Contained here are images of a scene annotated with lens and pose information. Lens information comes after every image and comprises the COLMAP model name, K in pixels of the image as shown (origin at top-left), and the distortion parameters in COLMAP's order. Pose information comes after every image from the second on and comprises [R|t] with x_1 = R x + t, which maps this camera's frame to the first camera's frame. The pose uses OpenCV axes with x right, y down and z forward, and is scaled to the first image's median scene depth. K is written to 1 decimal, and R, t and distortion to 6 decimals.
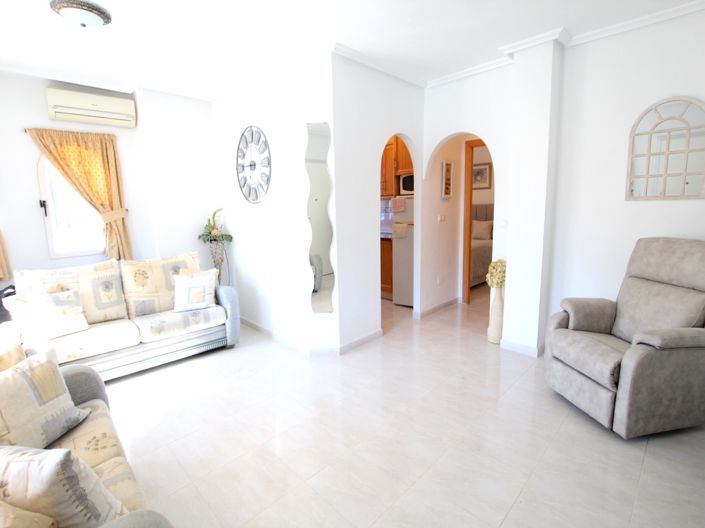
lens RADIAL K [[353.1, 0, 352.5], [0, 353.1, 264.0], [0, 0, 1]] dist [-0.016869, 0.000355]
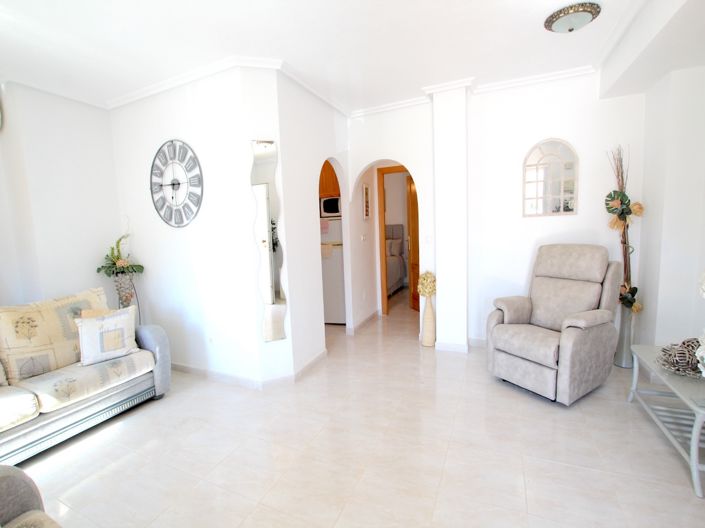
lens RADIAL K [[333.2, 0, 357.1], [0, 333.2, 267.4], [0, 0, 1]] dist [-0.020602, 0.000099]
pose [[0.931032, -0.063985, 0.359284, -0.182056], [0.083546, 0.995734, -0.039166, -0.002630], [-0.355245, 0.066482, 0.932406, 0.084347]]
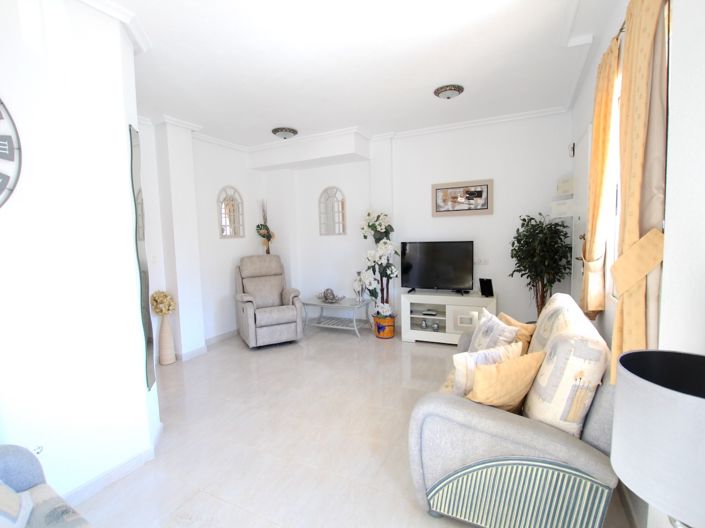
lens RADIAL K [[333.2, 0, 357.1], [0, 333.2, 267.4], [0, 0, 1]] dist [-0.020602, 0.000099]
pose [[-0.352622, -0.064243, 0.933558, -0.811238], [0.192289, 0.971376, 0.139477, -0.114343], [-0.915796, 0.228696, -0.330175, 0.770382]]
